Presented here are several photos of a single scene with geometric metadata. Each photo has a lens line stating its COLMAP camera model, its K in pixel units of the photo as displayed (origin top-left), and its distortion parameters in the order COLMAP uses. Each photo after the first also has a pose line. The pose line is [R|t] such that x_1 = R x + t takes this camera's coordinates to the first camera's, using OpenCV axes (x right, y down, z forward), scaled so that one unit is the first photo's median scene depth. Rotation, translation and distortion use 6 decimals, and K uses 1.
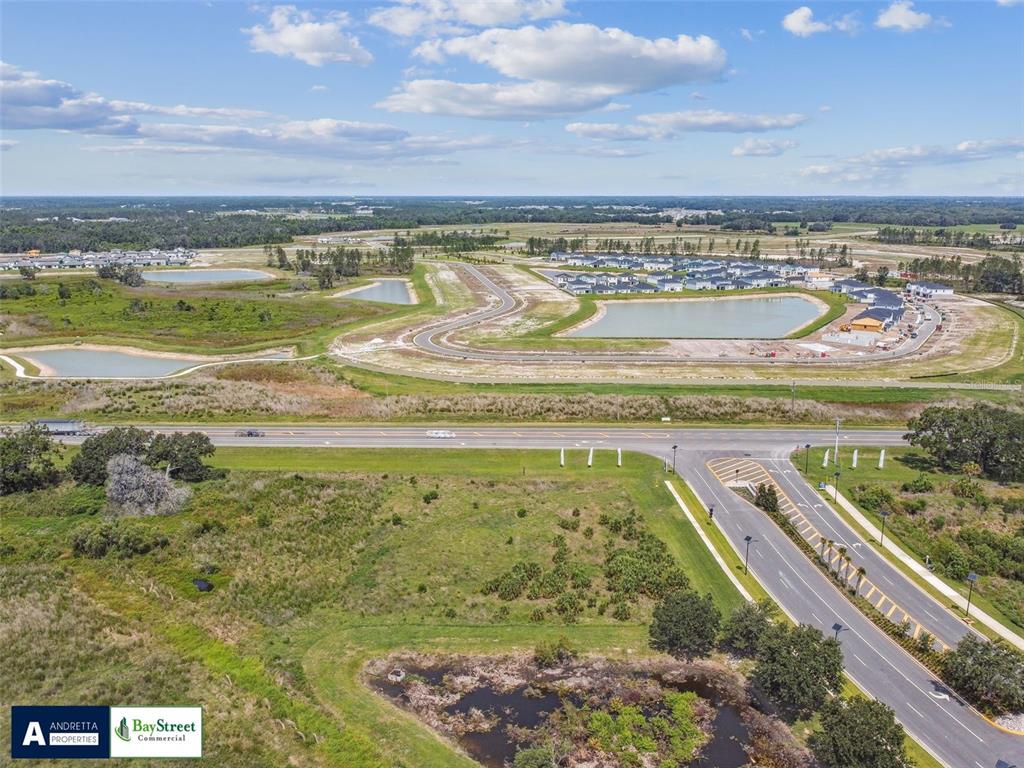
lens RADIAL K [[819.2, 0, 512.0], [0, 819.2, 384.0], [0, 0, 1]] dist [-0.001581, -0.000534]
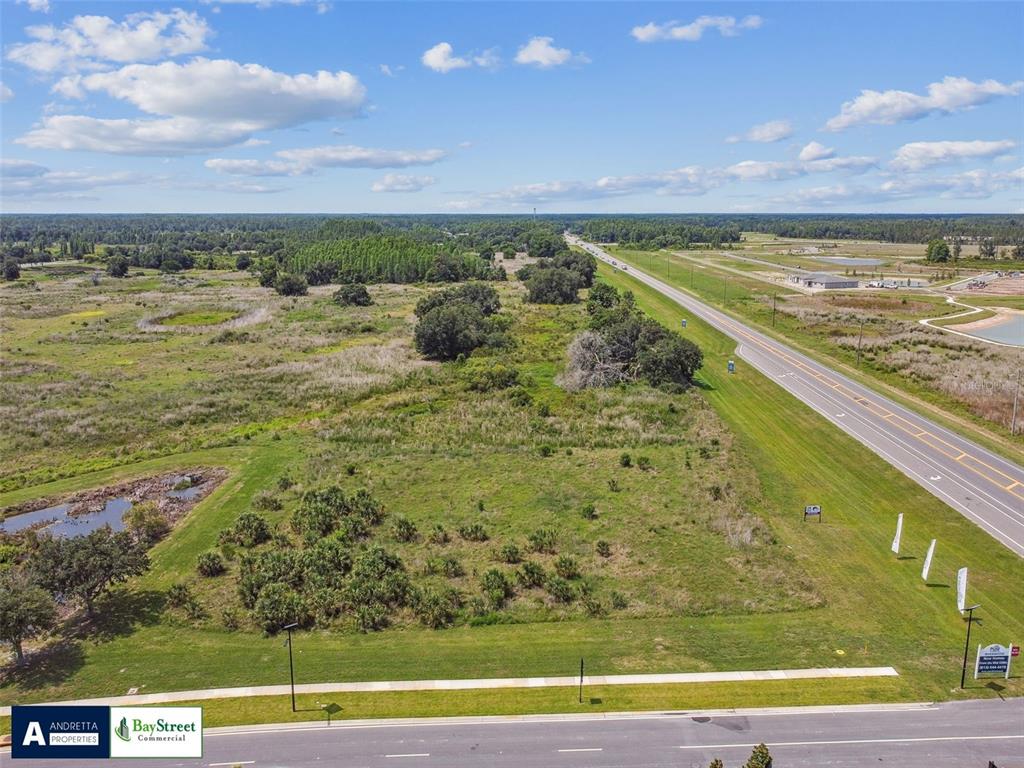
lens RADIAL K [[802.1, 0, 512.0], [0, 802.1, 384.0], [0, 0, 1]] dist [-0.002979, -0.006421]
pose [[0.001579, 0.210117, -0.977675, 0.554743], [-0.225925, 0.952473, 0.204335, -0.037743], [0.974143, 0.220559, 0.048974, 0.877745]]
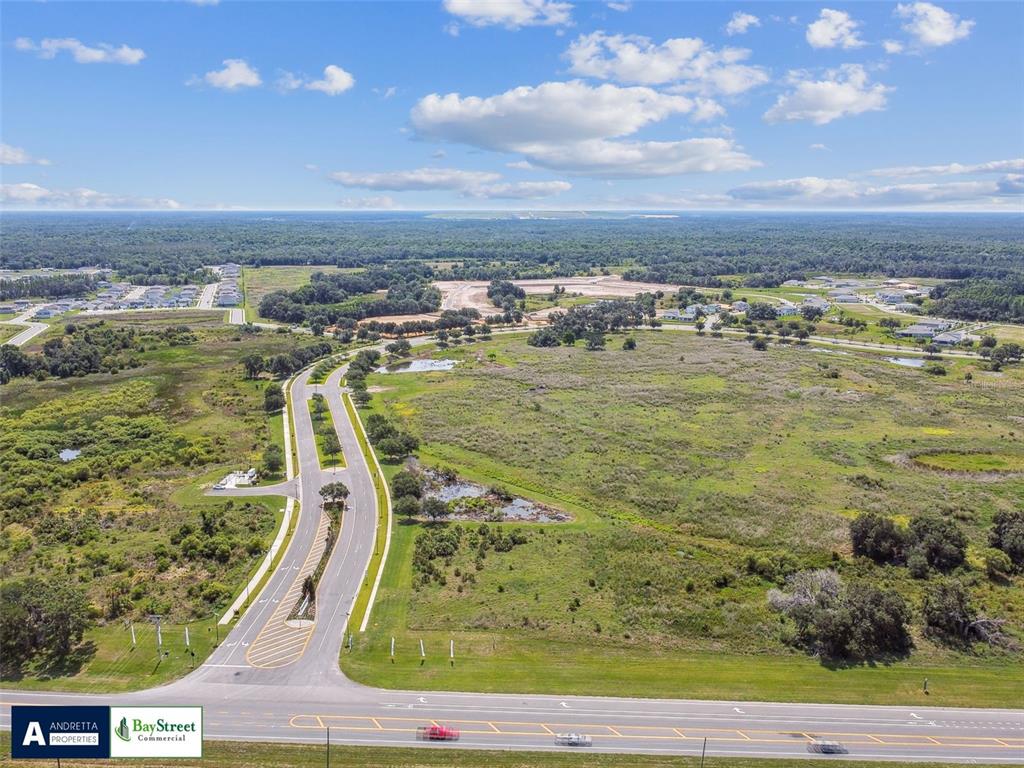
lens RADIAL K [[795.6, 0, 512.0], [0, 795.6, 384.0], [0, 0, 1]] dist [-0.000038, -0.004024]
pose [[-0.999770, -0.006801, 0.020350, -0.028828], [0.002677, 0.901492, 0.432788, -0.688595], [-0.021289, 0.432743, -0.901266, 1.982421]]
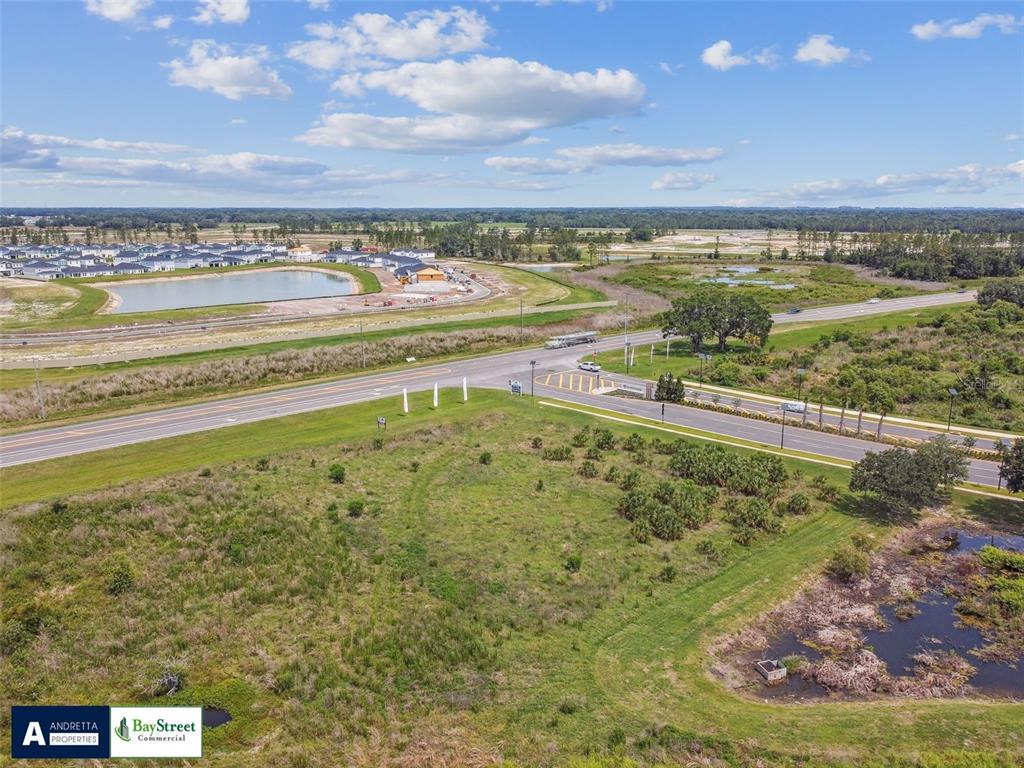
lens RADIAL K [[813.7, 0, 512.0], [0, 813.7, 384.0], [0, 0, 1]] dist [-0.000898, -0.005370]
pose [[0.718985, -0.147726, 0.679145, -0.432809], [0.157048, 0.986409, 0.048301, 0.061291], [-0.677050, 0.071930, 0.732414, 0.452916]]
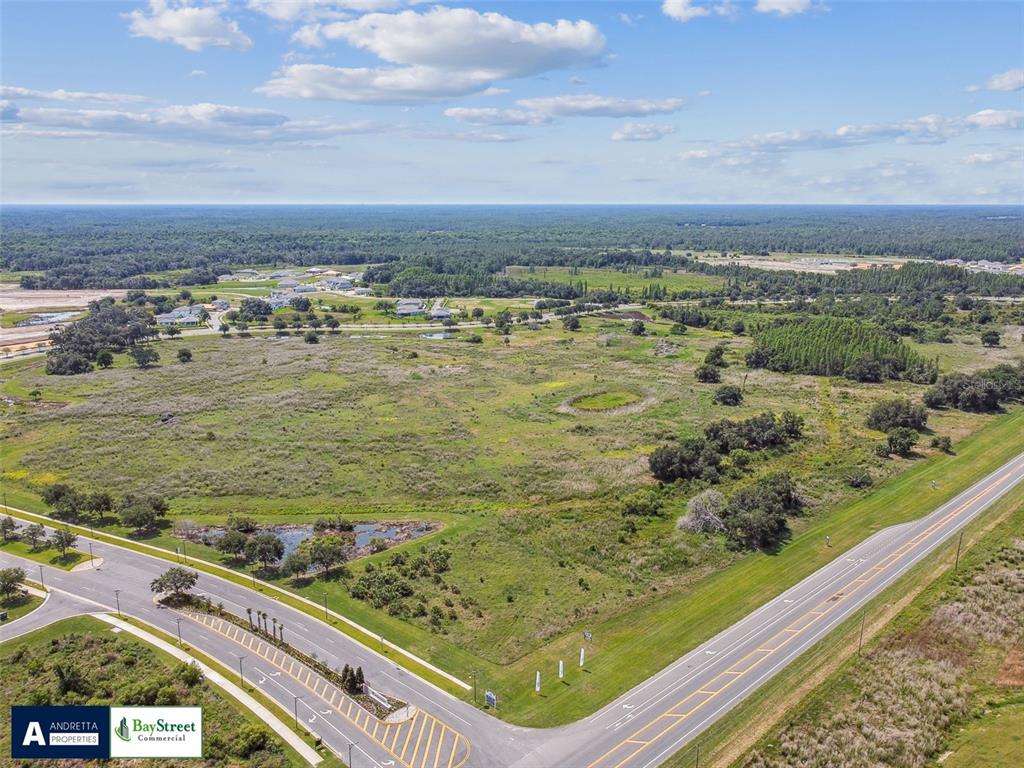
lens RADIAL K [[819.2, 0, 512.0], [0, 819.2, 384.0], [0, 0, 1]] dist [-0.001581, -0.000534]
pose [[-0.705438, 0.155137, -0.691585, 0.821823], [-0.160442, 0.915470, 0.369015, -0.605085], [0.690374, 0.371277, -0.620917, 1.635921]]
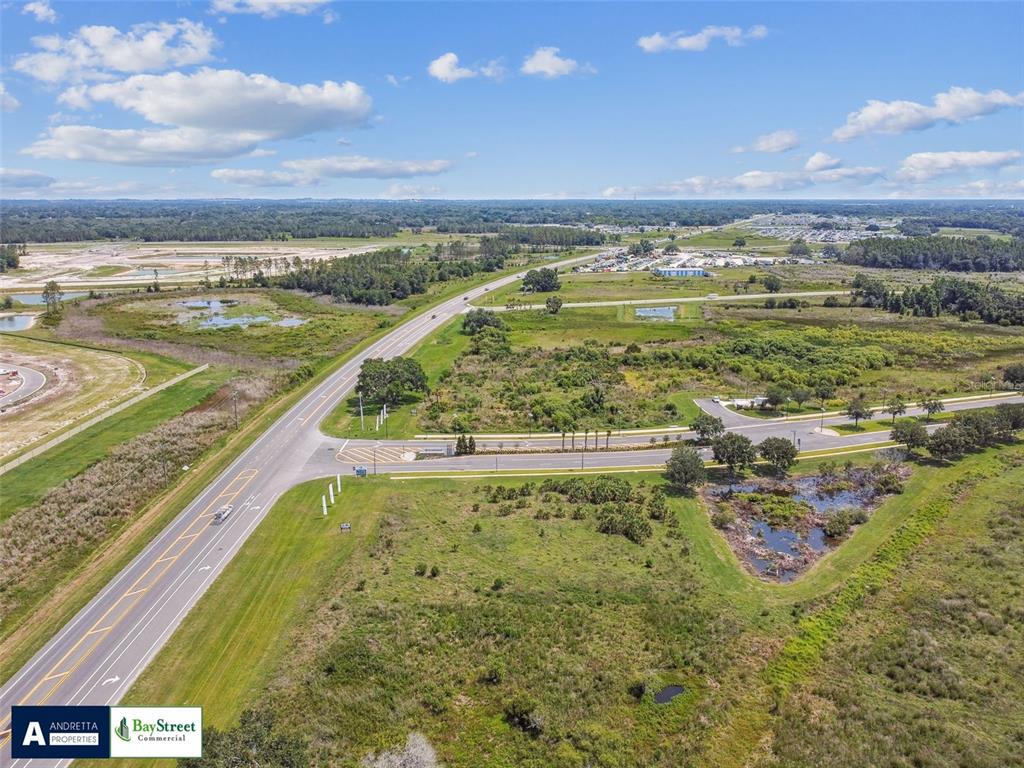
lens RADIAL K [[815.5, 0, 512.0], [0, 815.5, 384.0], [0, 0, 1]] dist [-0.000572, -0.006967]
pose [[-0.025830, -0.225018, 0.974012, -0.905690], [0.228494, 0.947215, 0.224887, -0.221202], [-0.973203, 0.228365, 0.026948, 0.873044]]
